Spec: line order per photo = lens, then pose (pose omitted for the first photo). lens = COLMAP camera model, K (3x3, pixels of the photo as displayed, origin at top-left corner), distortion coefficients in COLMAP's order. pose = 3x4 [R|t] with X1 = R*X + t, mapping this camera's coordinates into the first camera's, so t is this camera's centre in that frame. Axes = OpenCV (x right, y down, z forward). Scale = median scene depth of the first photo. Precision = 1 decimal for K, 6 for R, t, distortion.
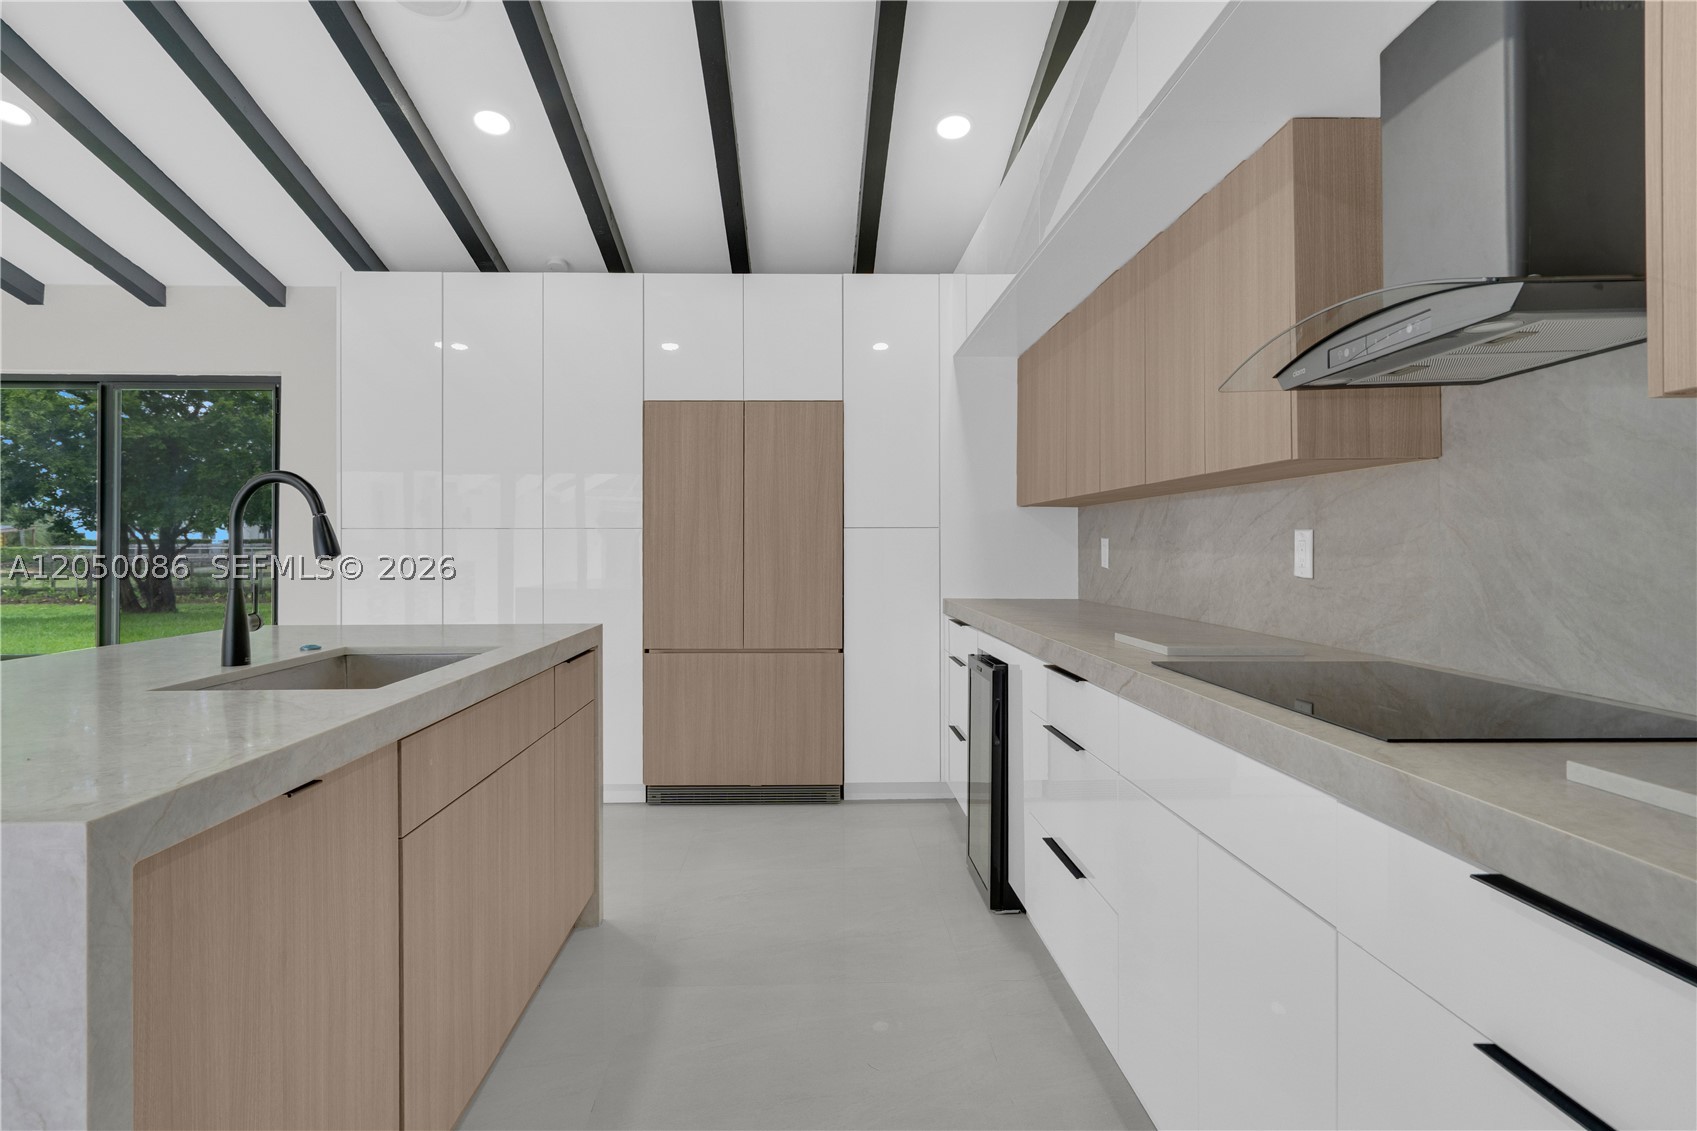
lens RADIAL K [[929.3, 0, 842.8], [0, 929.3, 550.1], [0, 0, 1]] dist [-0.001621, 0.001091]
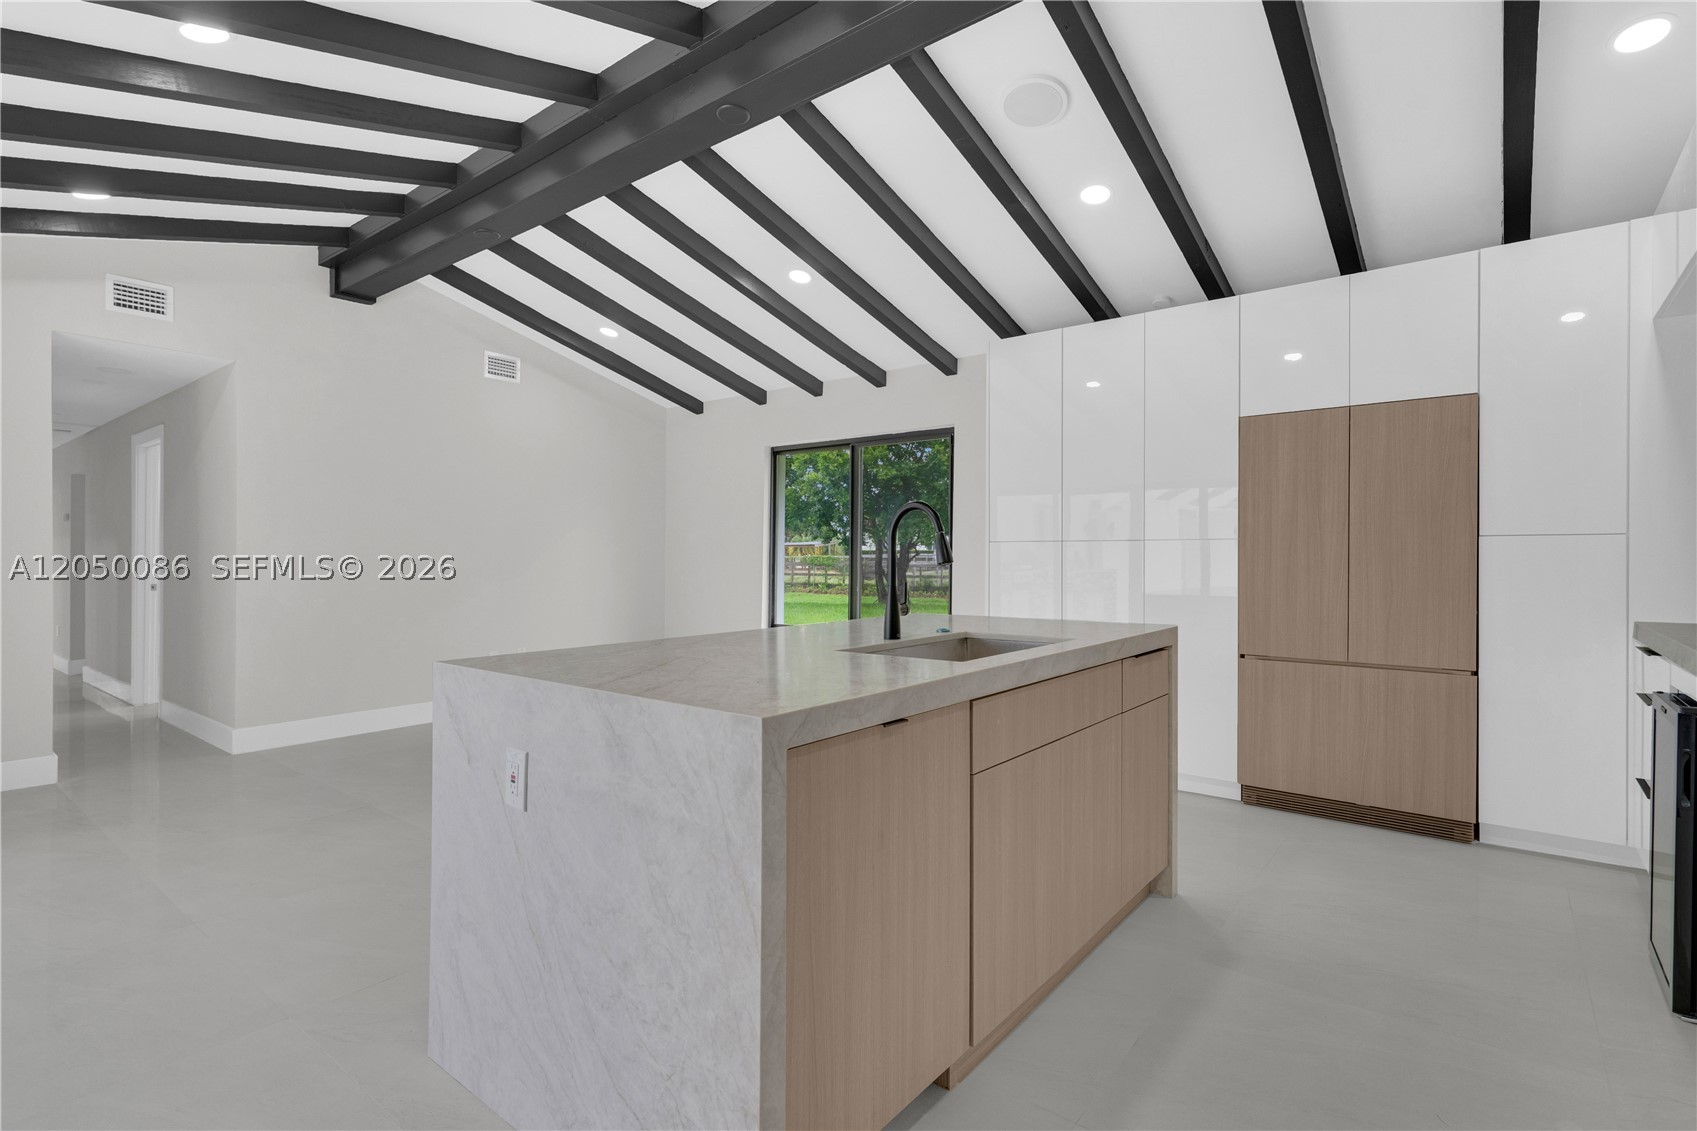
lens RADIAL K [[868.2, 0, 848.5], [0, 868.2, 565.5], [0, 0, 1]] dist [-0.000256, 0.000179]
pose [[0.744470, 0.008699, -0.667599, 0.111764], [-0.003882, 0.999955, 0.008701, -0.000158], [0.667645, -0.003886, 0.744470, -0.023508]]
